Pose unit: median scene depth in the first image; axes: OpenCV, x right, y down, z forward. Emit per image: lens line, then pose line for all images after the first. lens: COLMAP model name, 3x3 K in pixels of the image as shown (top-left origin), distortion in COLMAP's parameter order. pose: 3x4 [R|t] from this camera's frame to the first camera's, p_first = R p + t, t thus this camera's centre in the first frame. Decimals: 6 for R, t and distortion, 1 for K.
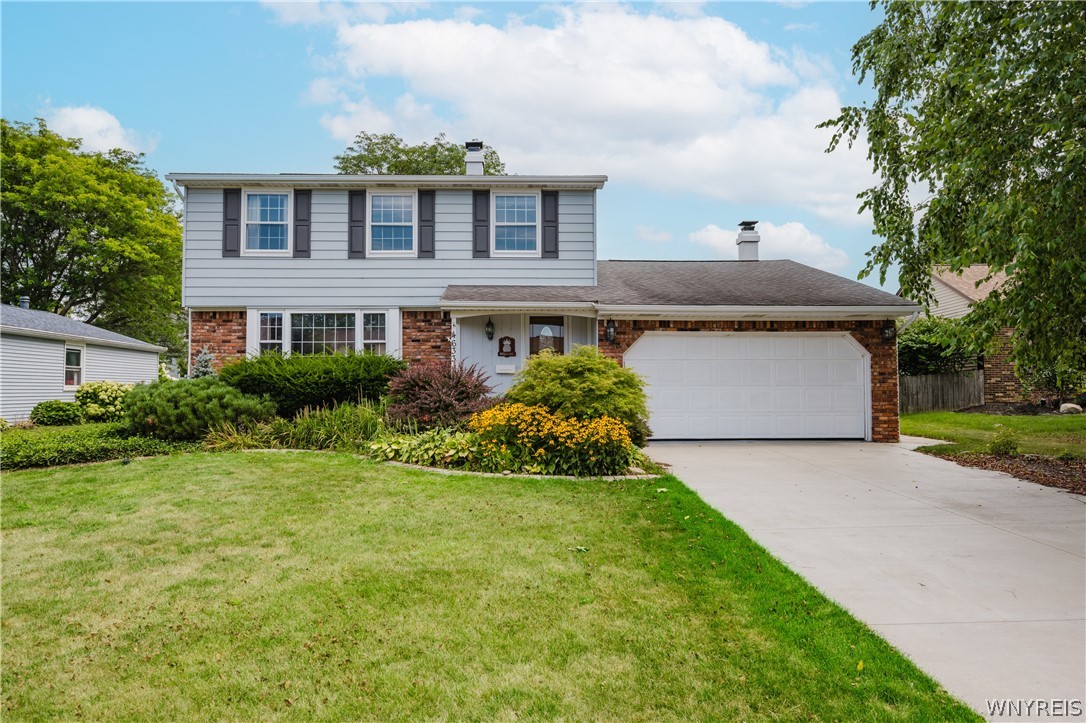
lens RADIAL K [[646.6, 0, 542.1], [0, 646.6, 365.5], [0, 0, 1]] dist [0.001582, 0.000261]
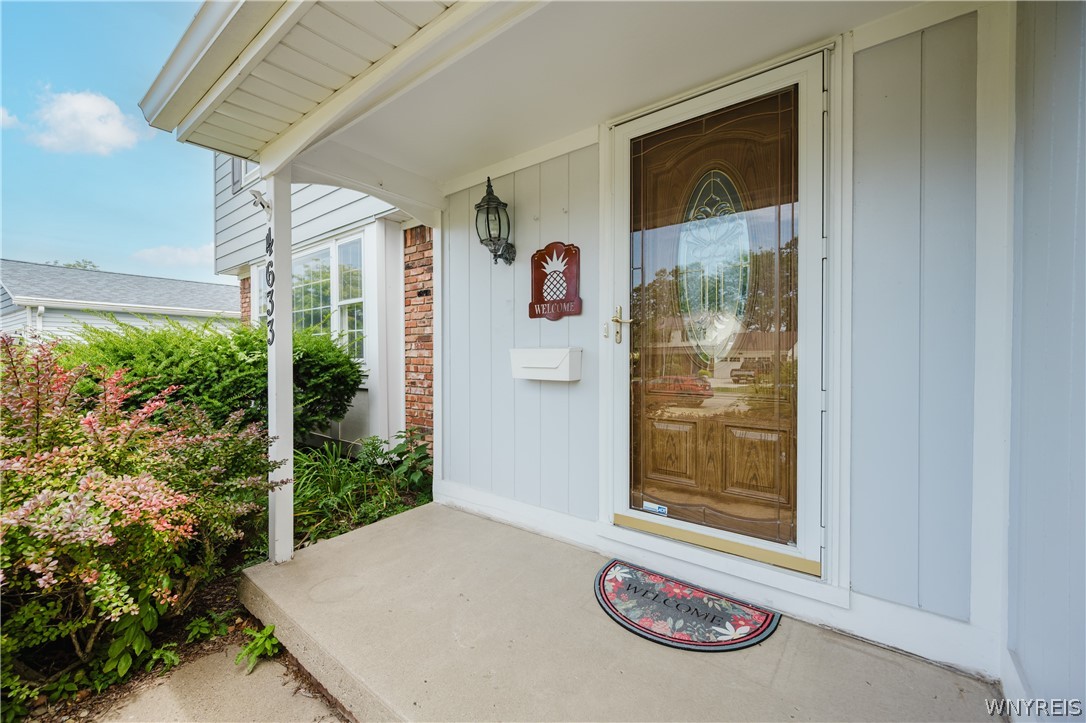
lens RADIAL K [[439.8, 0, 541.9], [0, 439.8, 358.0], [0, 0, 1]] dist [0.002091, -0.000047]
pose [[0.785716, 0.004139, -0.618574, 0.072887], [0.023597, 0.999049, 0.036657, -0.004181], [0.618138, -0.043398, 0.784871, 1.091788]]
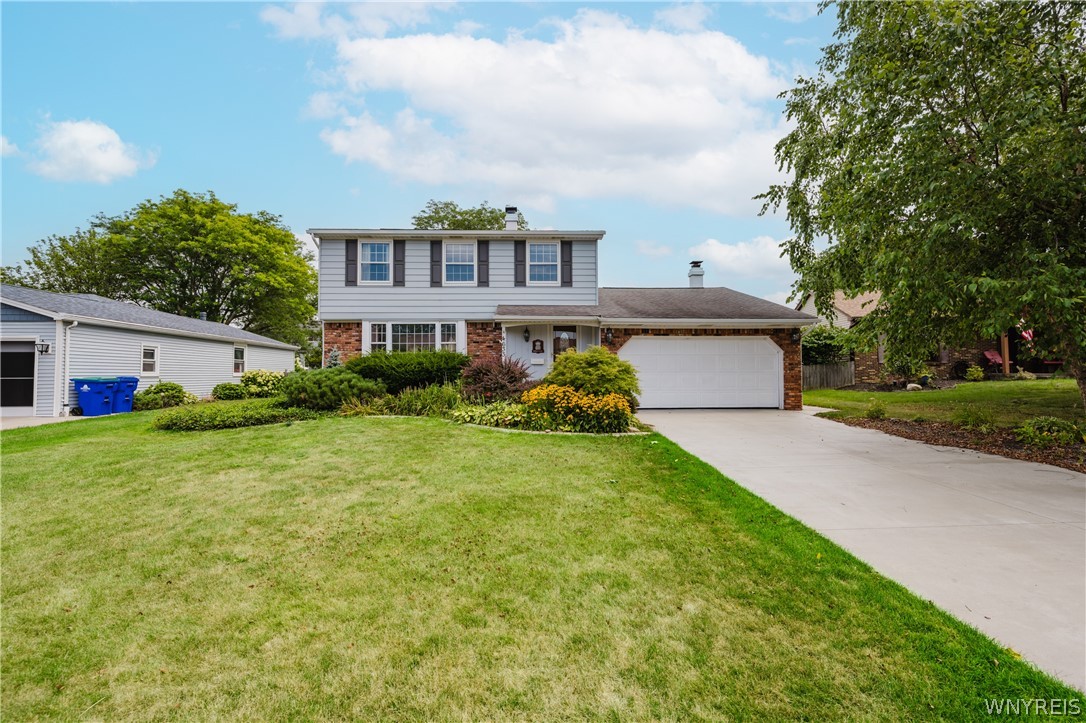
lens RADIAL K [[439.8, 0, 545.1], [0, 439.8, 361.2], [0, 0, 1]] dist [0.002091, -0.000047]
pose [[0.999981, -0.001379, 0.006033, -0.057108], [0.001336, 0.999974, 0.007140, -0.002433], [-0.006043, -0.007131, 0.999956, -0.013449]]
